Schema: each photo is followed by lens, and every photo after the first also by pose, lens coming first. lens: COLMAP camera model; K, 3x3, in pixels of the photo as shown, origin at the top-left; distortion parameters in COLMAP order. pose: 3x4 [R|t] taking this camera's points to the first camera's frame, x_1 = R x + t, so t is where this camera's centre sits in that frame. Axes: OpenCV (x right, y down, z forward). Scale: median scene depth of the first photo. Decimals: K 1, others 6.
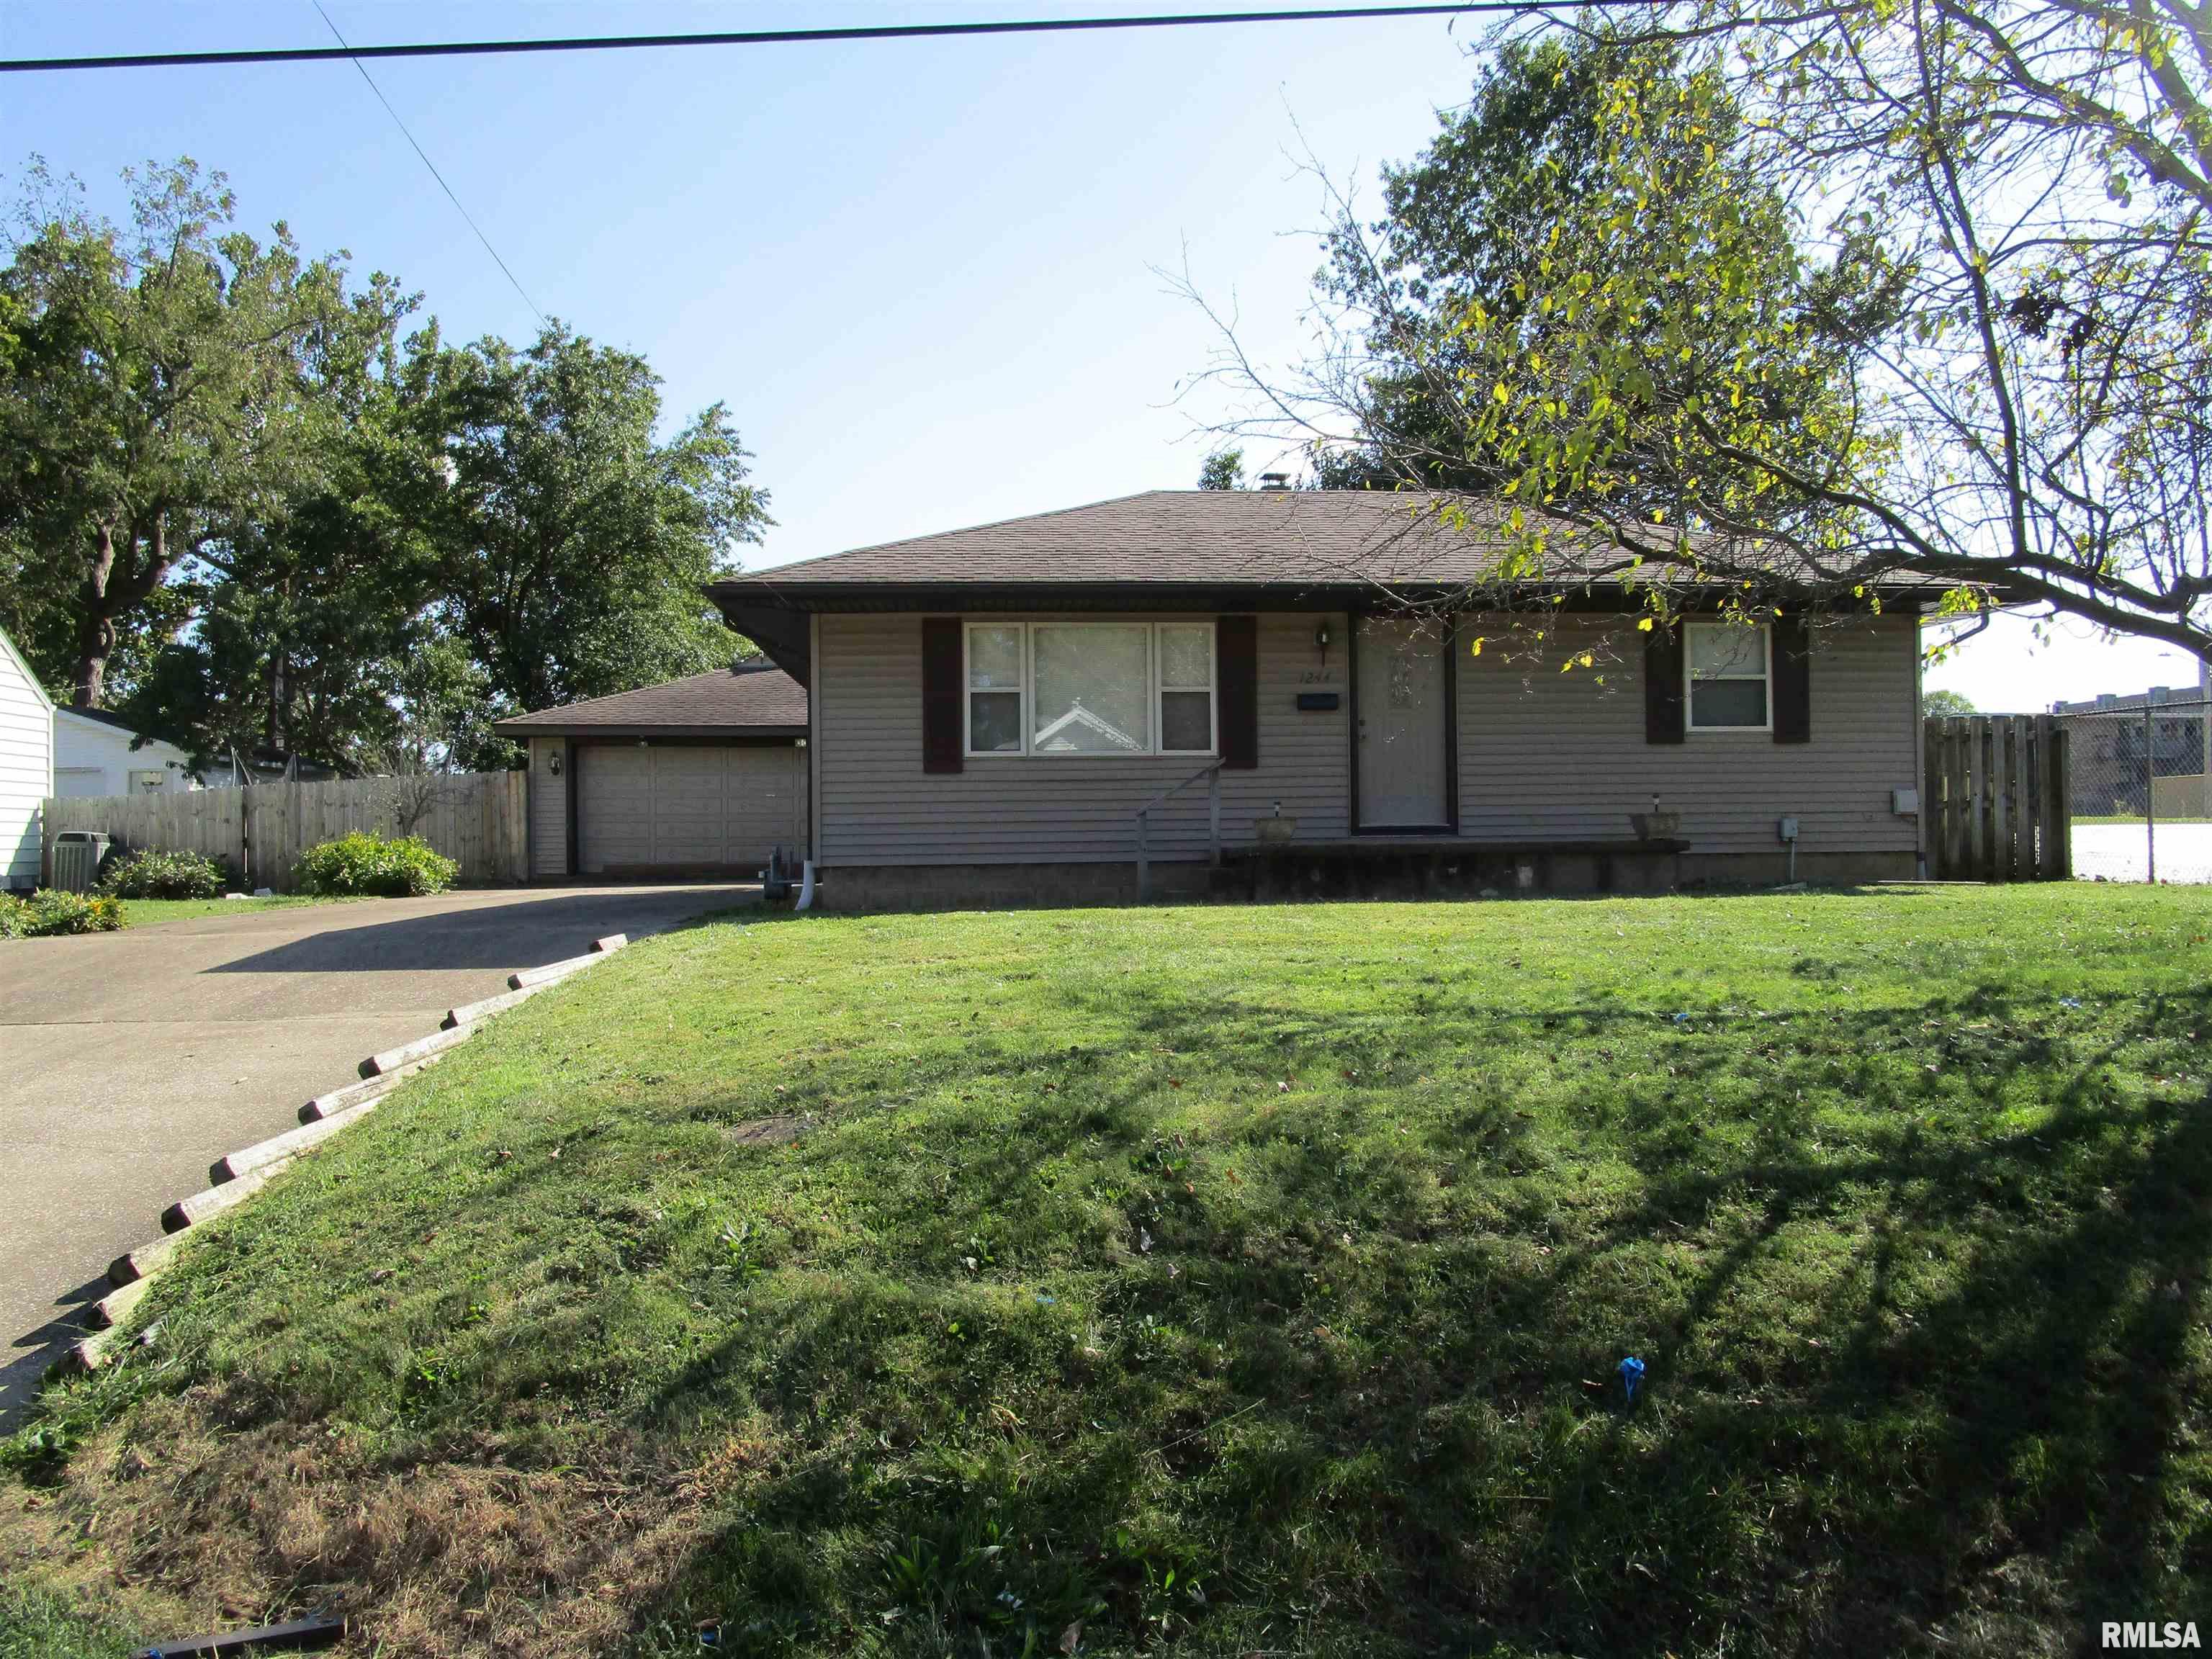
lens RADIAL K [[1575.5, 0, 1106.0], [0, 1575.5, 829.5], [0, 0, 1]] dist [-0.024371, -0.001867]
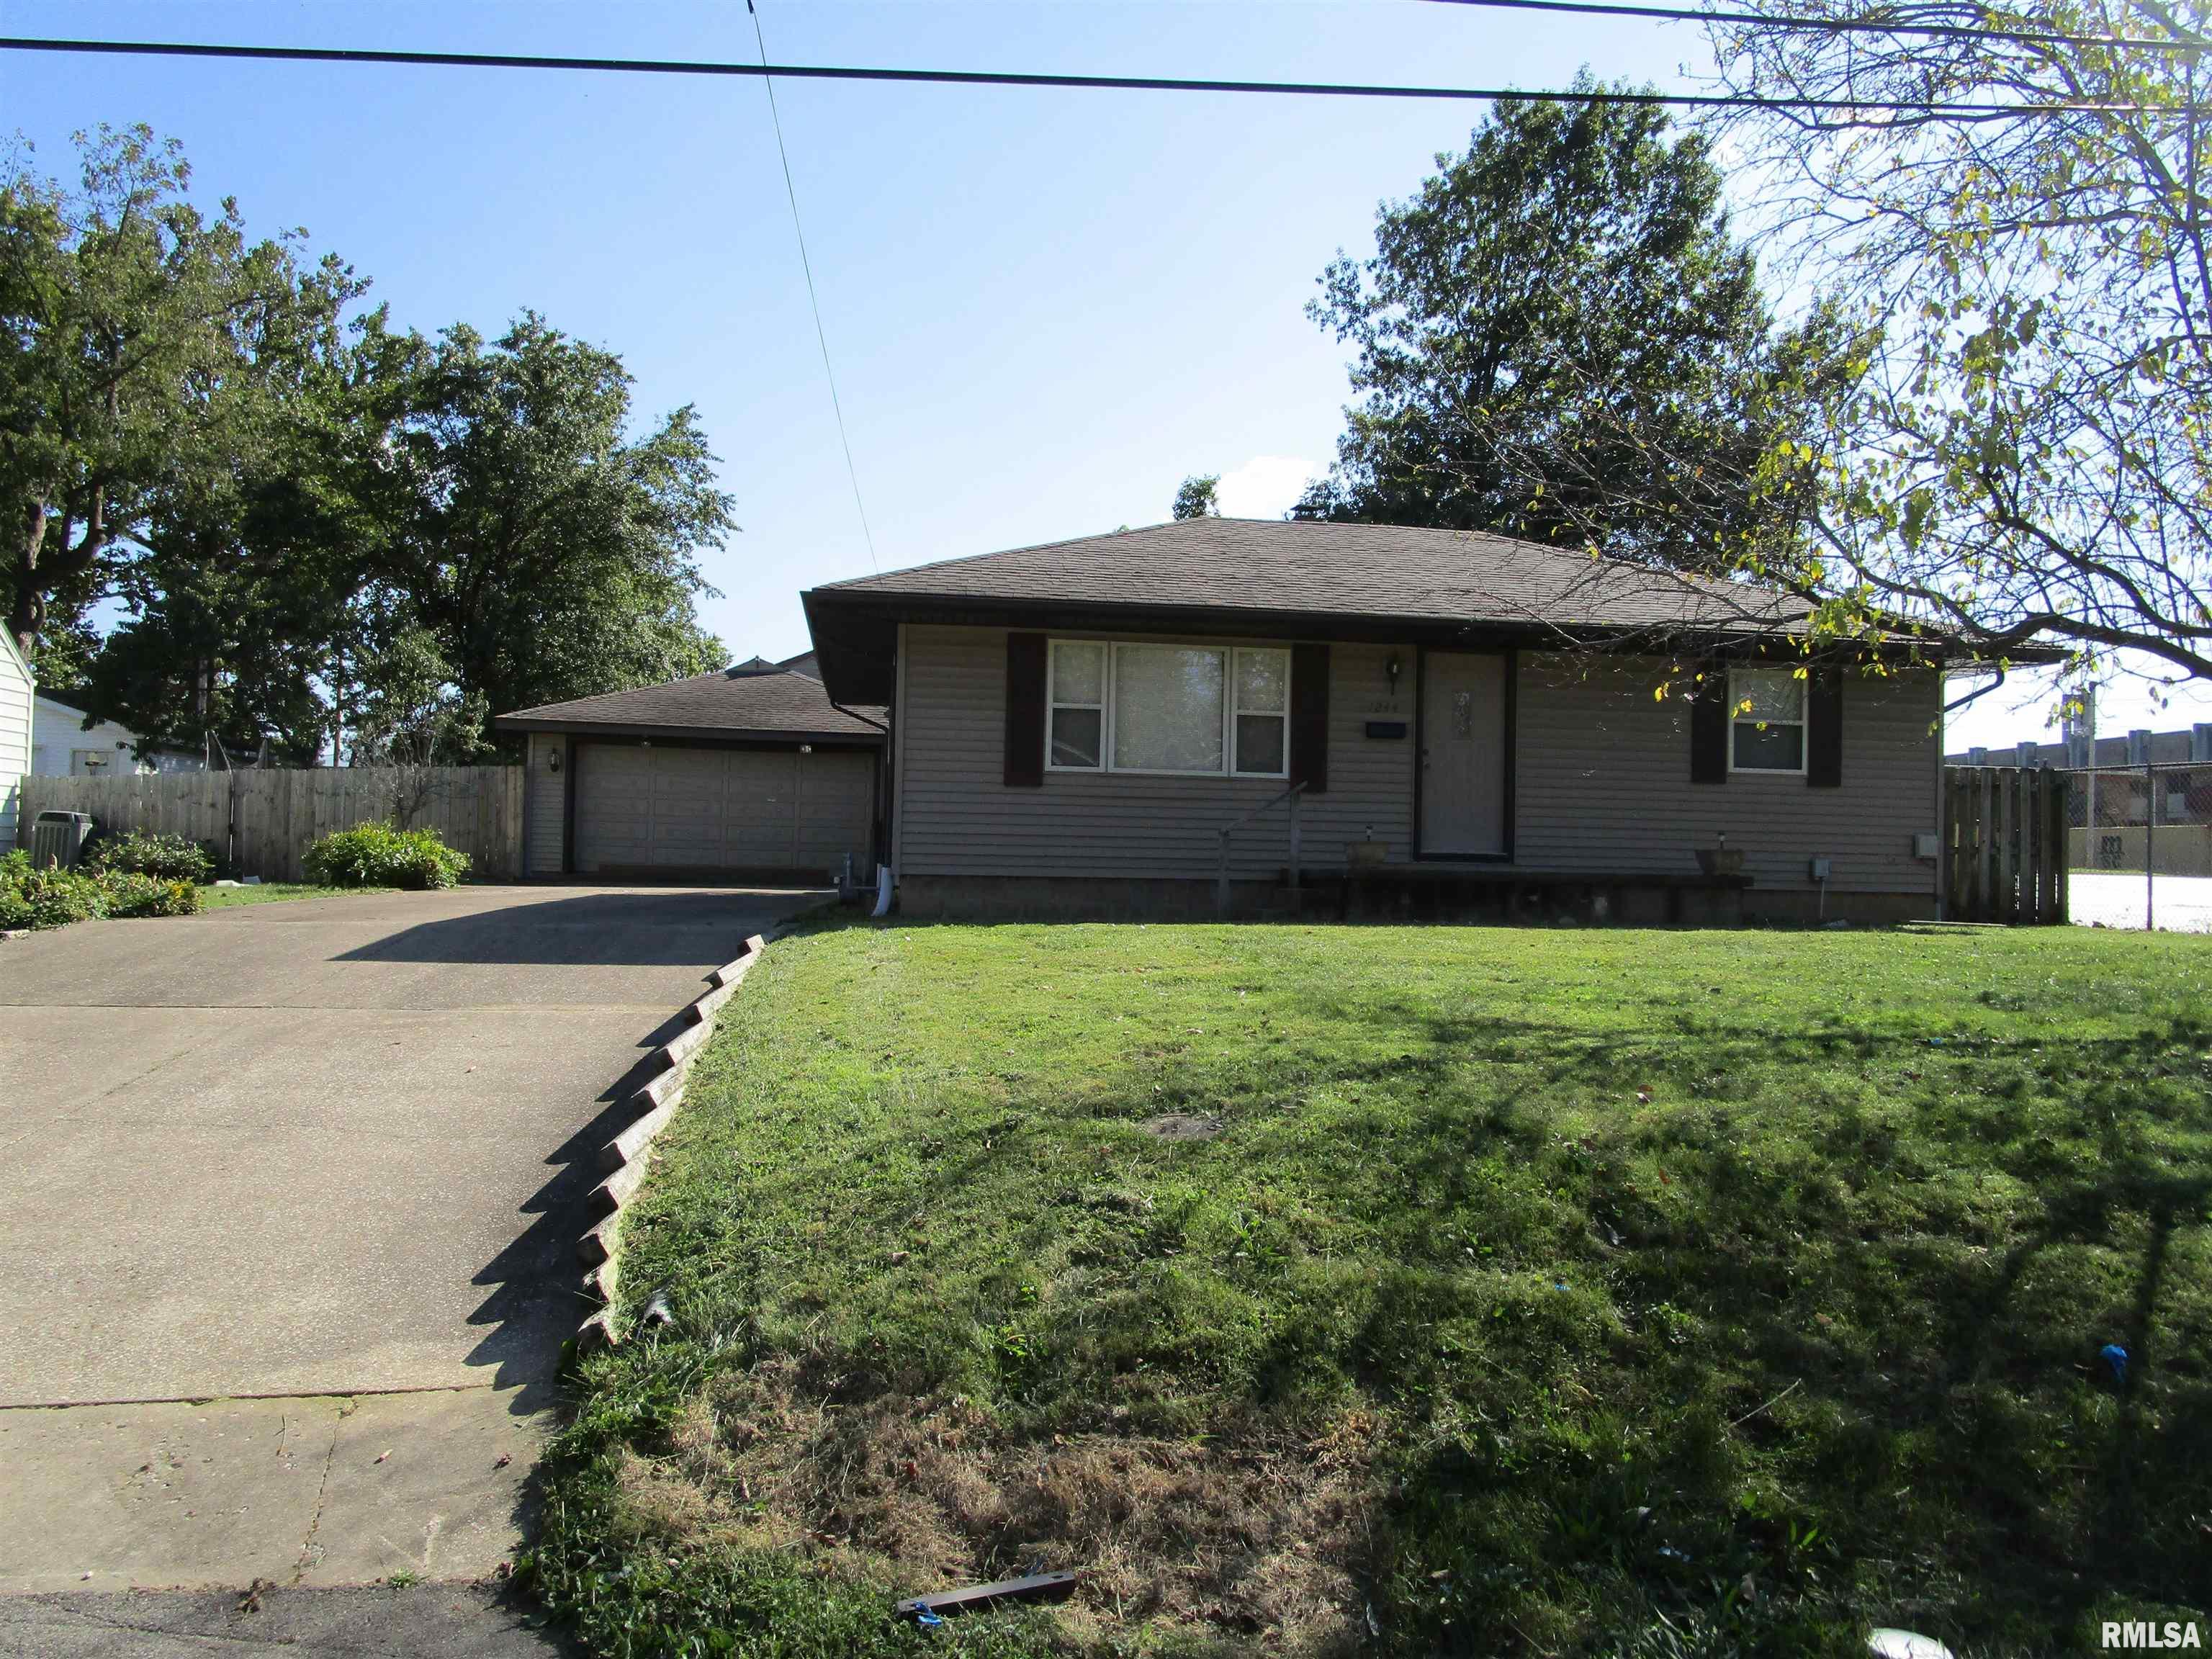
lens RADIAL K [[1570.0, 0, 1096.1], [0, 1570.0, 839.2], [0, 0, 1]] dist [-0.021587, 0.003005]
pose [[0.997698, 0.034922, 0.058134, -0.108302], [-0.034672, 0.999385, -0.005303, 0.002153], [-0.058283, 0.003275, 0.998295, -0.013310]]
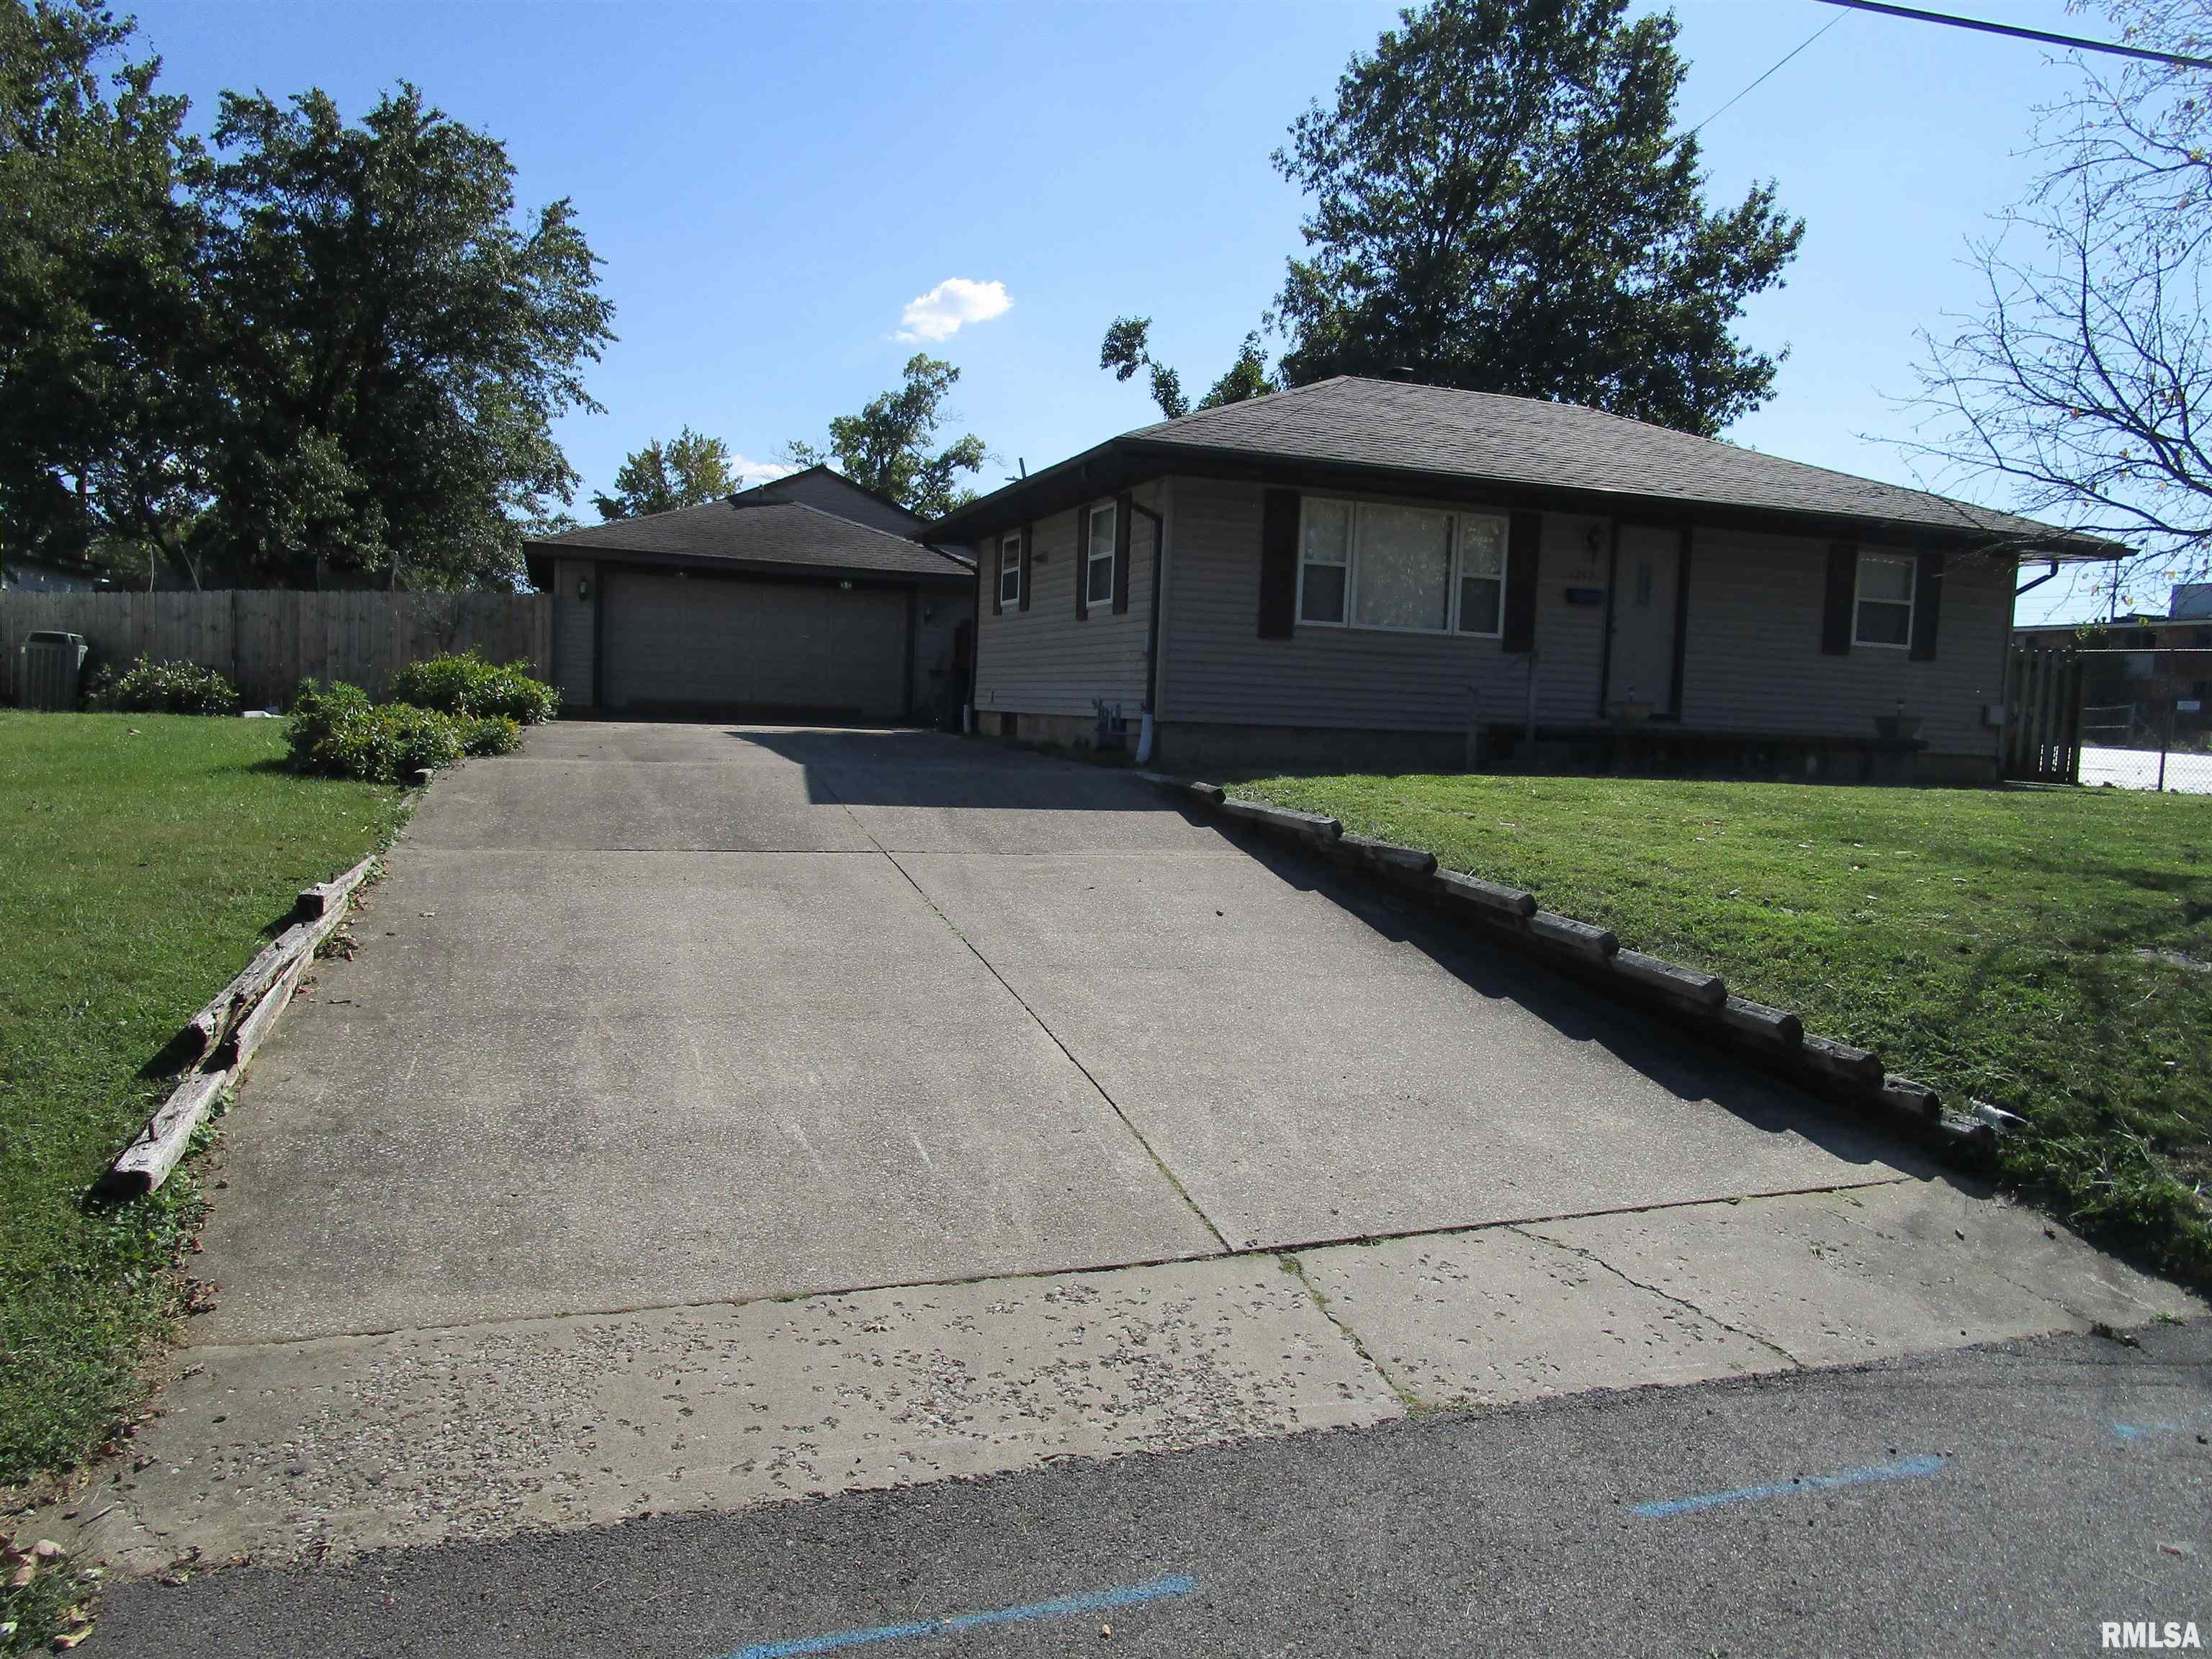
lens RADIAL K [[1575.5, 0, 1106.0], [0, 1575.5, 829.5], [0, 0, 1]] dist [-0.024371, -0.001867]
pose [[0.969893, 0.035839, 0.240878, -0.437450], [-0.057176, 0.994976, 0.082181, 0.010129], [-0.236723, -0.093479, 0.967070, -0.003297]]
